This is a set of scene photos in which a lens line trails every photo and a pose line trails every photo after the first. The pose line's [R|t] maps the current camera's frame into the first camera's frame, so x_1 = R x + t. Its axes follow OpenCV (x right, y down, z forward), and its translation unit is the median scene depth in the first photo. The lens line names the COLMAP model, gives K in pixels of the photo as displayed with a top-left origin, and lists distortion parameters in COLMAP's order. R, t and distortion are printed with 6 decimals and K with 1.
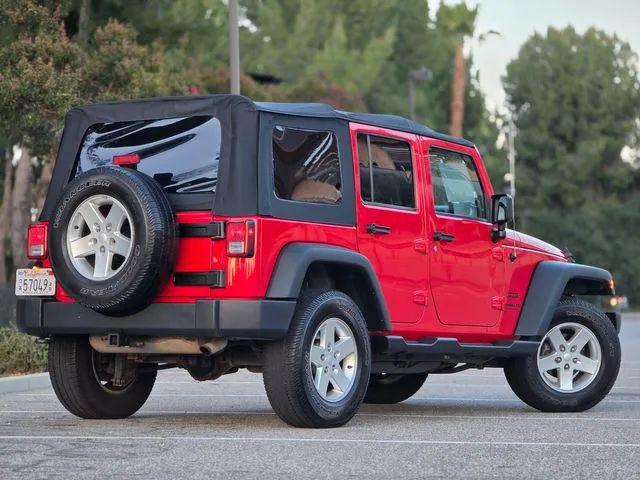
lens RADIAL K [[2163.3, 0, 320.0], [0, 2163.3, 240.0], [0, 0, 1]] dist [0.393542, -1.030527]
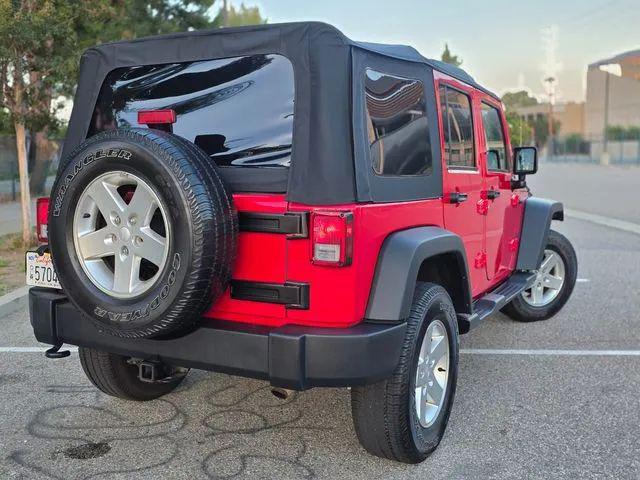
lens RADIAL K [[661.7, 0, 318.0], [0, 661.7, 232.3], [0, 0, 1]] dist [0.160408, -0.359994]
pose [[0.993237, -0.018816, 0.114571, -0.054055], [0.001629, 0.988942, 0.148295, -0.027727], [-0.116095, -0.147106, 0.982284, 0.667249]]
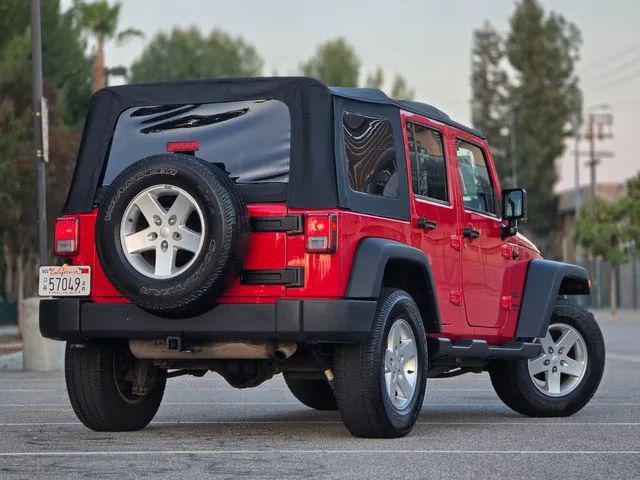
lens RADIAL K [[2163.3, 0, 320.0], [0, 2163.3, 240.0], [0, 0, 1]] dist [0.393542, -1.030527]
pose [[0.980067, 0.002902, 0.198648, -0.183809], [-0.002575, 0.999995, -0.001900, 0.003336], [-0.198652, 0.001351, 0.980069, 0.082453]]
